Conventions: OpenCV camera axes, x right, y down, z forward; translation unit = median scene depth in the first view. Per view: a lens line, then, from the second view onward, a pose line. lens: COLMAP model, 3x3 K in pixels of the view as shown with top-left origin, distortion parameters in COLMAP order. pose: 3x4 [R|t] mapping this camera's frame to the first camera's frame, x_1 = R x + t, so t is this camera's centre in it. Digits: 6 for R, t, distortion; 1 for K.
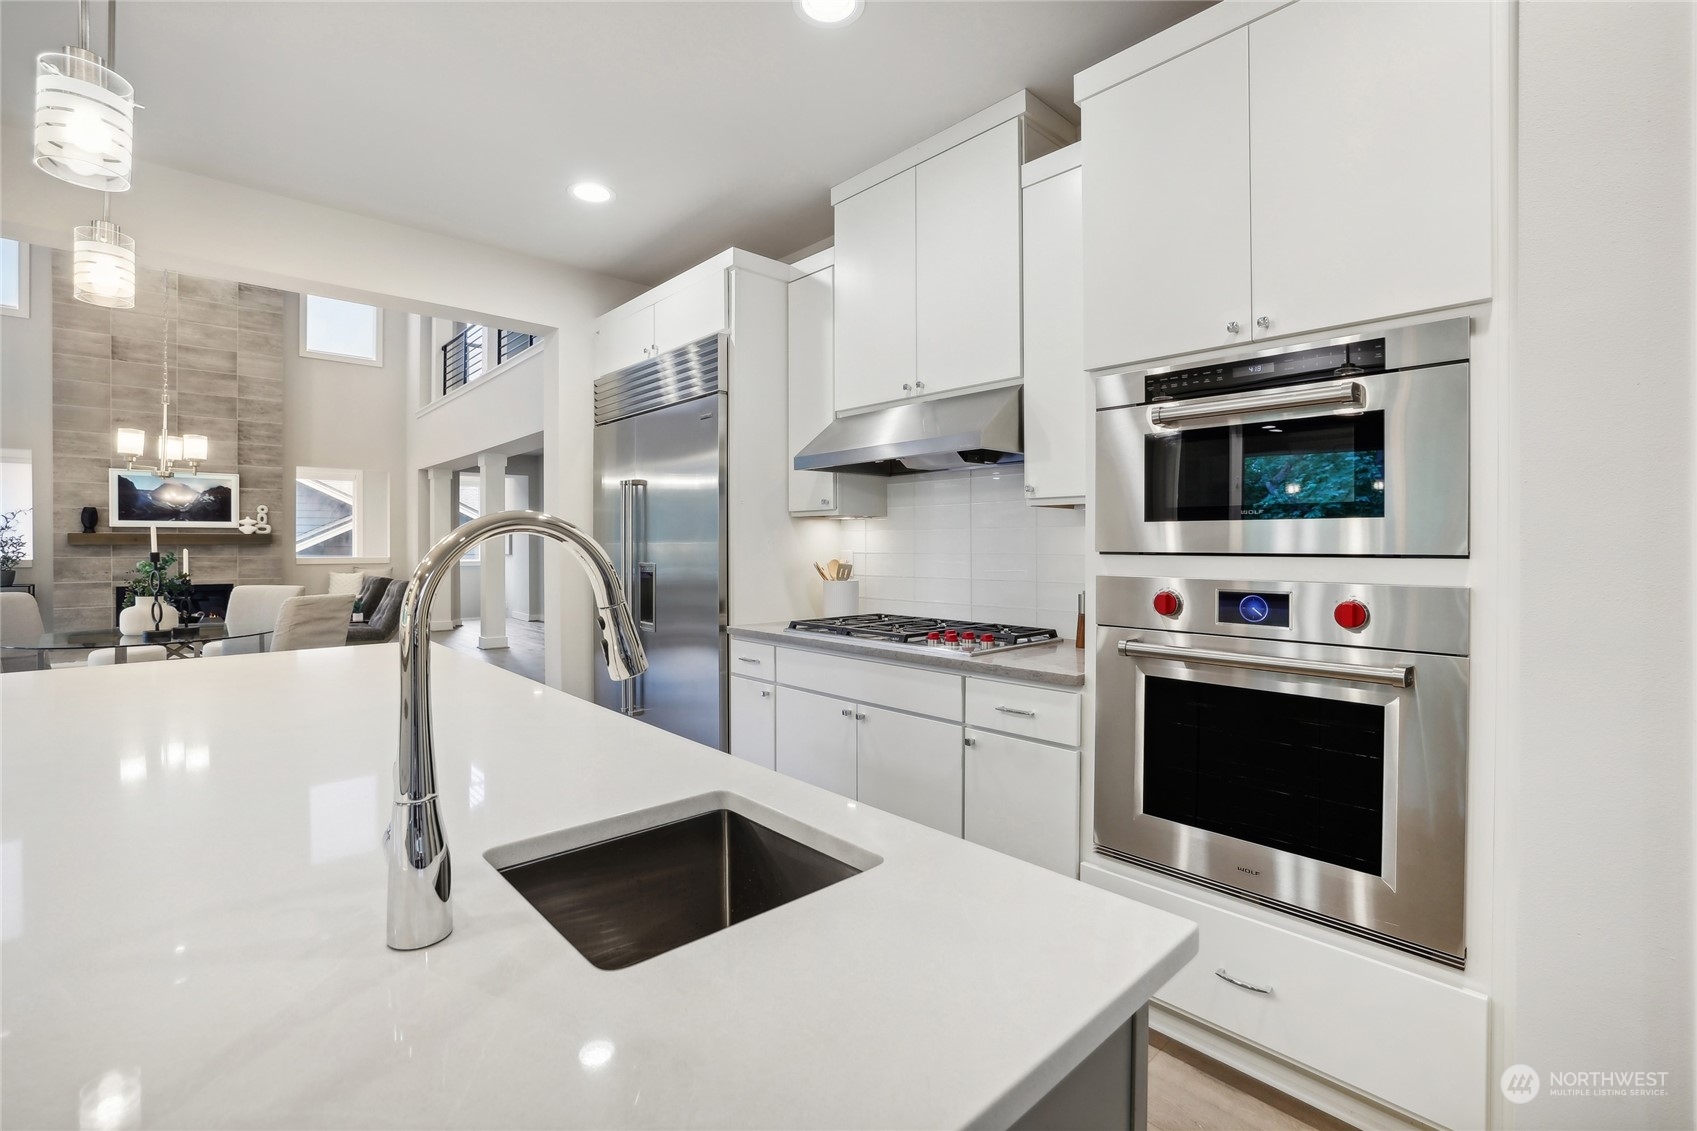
lens RADIAL K [[734.4, 0, 860.4], [0, 734.4, 549.7], [0, 0, 1]] dist [-0.029259, 0.006902]
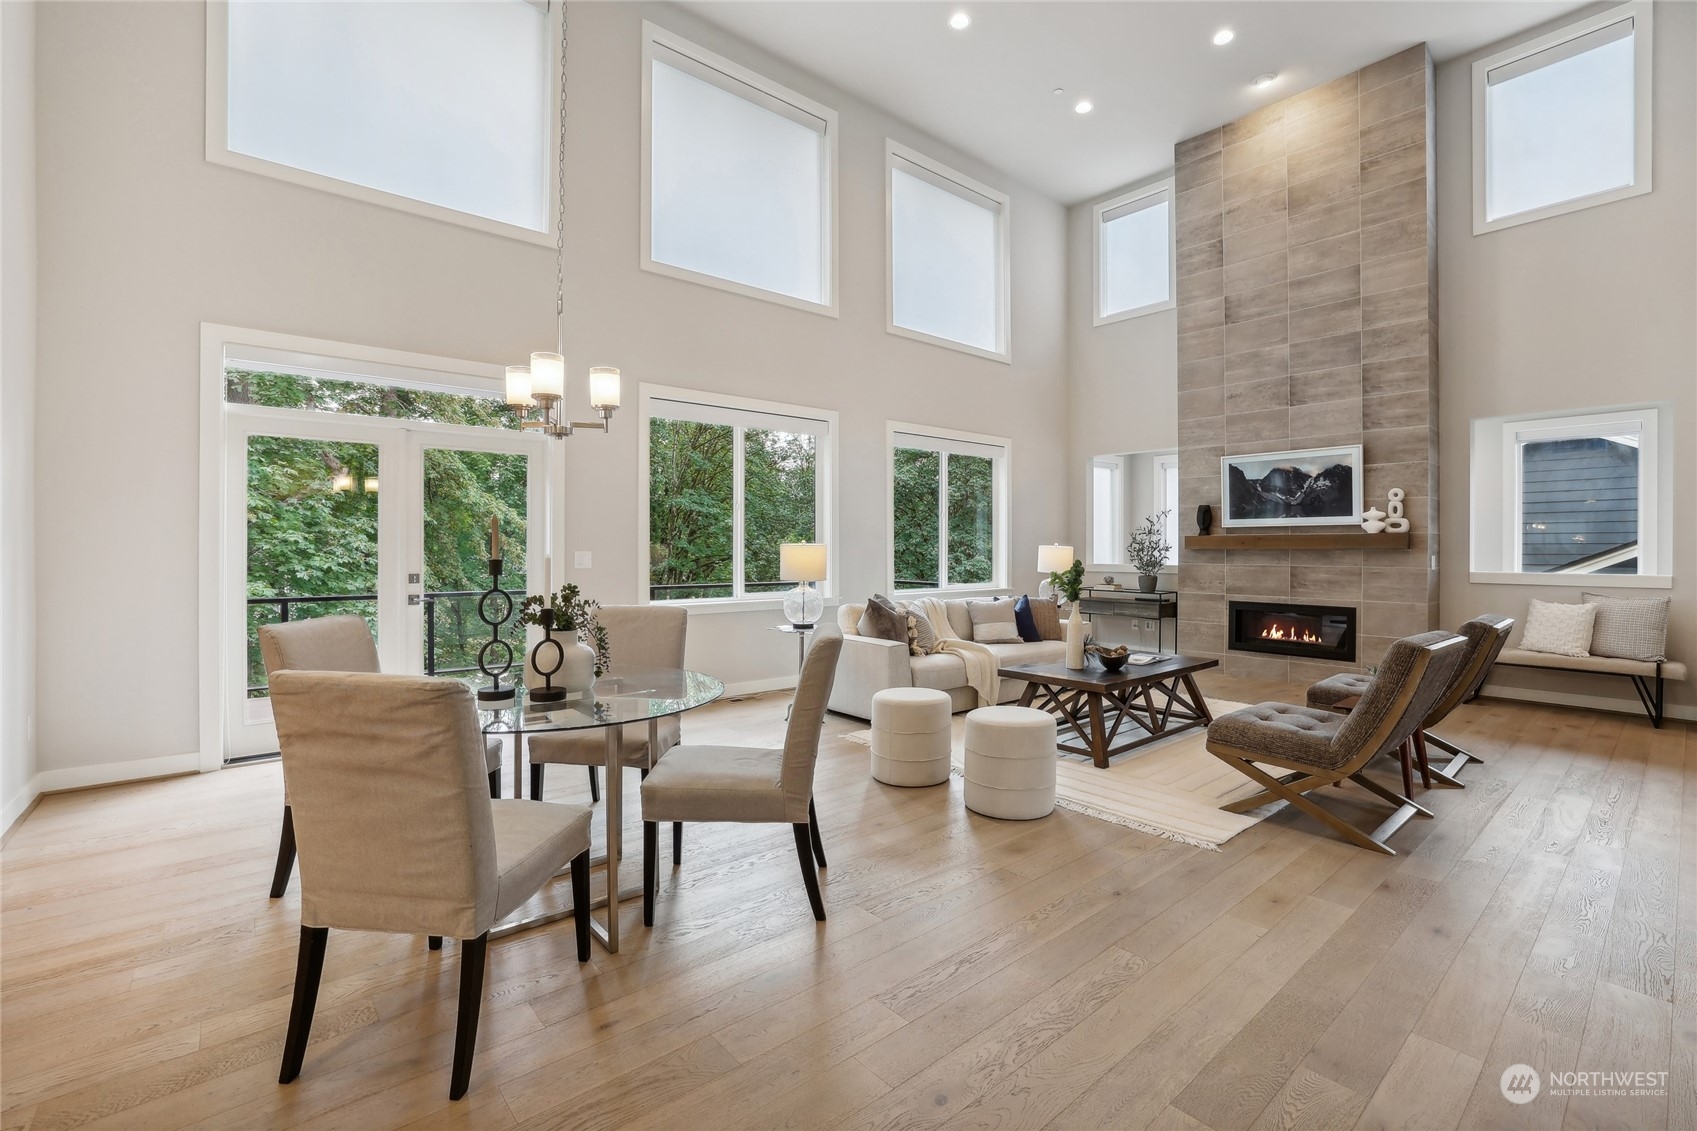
lens RADIAL K [[734.4, 0, 889.3], [0, 734.4, 544.8], [0, 0, 1]] dist [-0.029259, 0.006902]
pose [[-0.046148, -0.006066, -0.998916, -0.516840], [-0.012530, 0.999906, -0.005493, -0.007257], [0.998856, 0.012263, -0.046219, 1.785818]]
